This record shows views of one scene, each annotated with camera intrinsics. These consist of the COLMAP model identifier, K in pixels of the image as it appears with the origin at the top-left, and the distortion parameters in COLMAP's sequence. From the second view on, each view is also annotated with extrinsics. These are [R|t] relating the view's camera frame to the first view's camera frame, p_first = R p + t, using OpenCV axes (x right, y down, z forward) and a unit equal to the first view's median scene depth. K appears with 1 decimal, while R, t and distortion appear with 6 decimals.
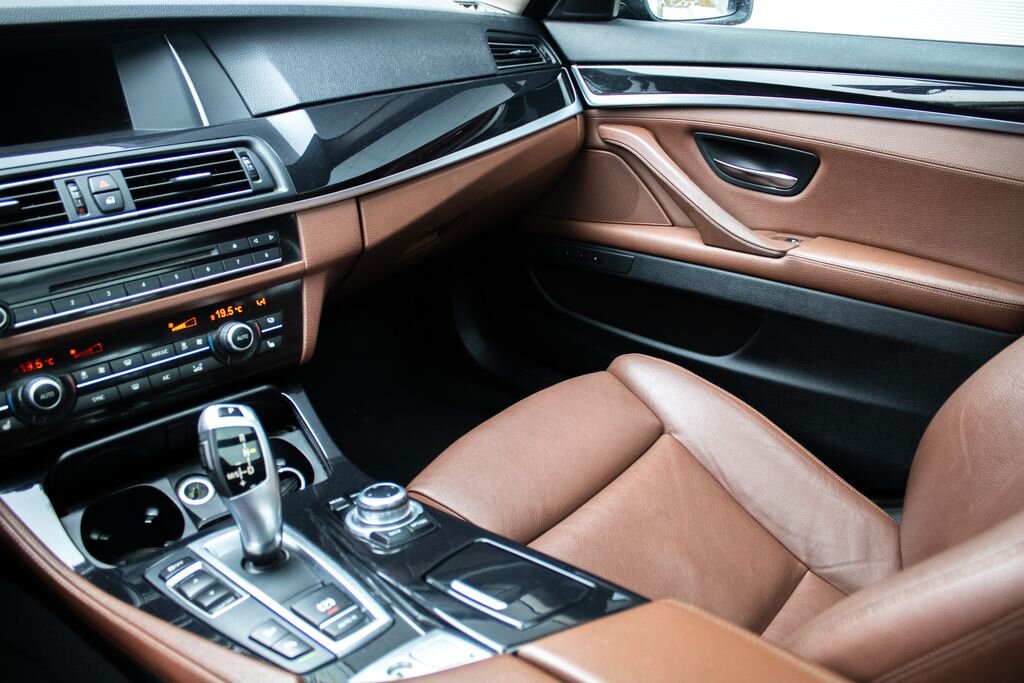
lens RADIAL K [[845.8, 0, 516.8], [0, 845.8, 334.2], [0, 0, 1]] dist [-0.154321, 0.118957]
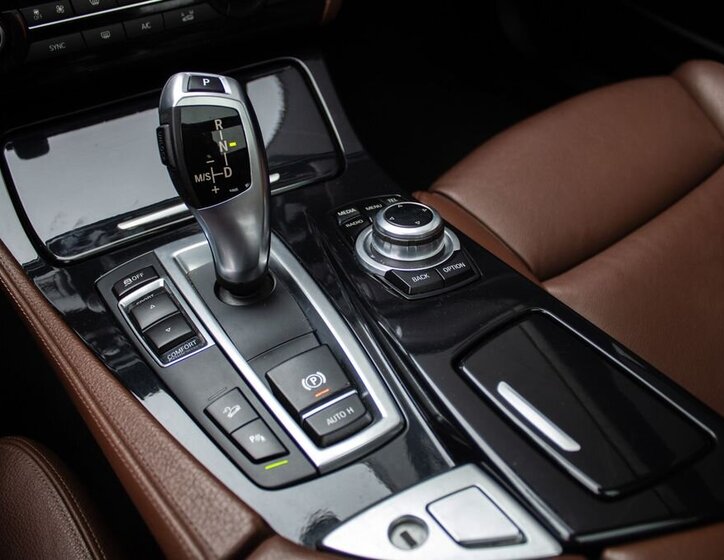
lens RADIAL K [[678.8, 0, 370.7], [0, 678.8, 269.4], [0, 0, 1]] dist [-0.111086, 0.000000]
pose [[0.972849, 0.166913, -0.160325, -0.089651], [-0.098811, 0.925971, 0.364438, 0.019319], [0.209285, -0.338701, 0.917323, 0.430963]]
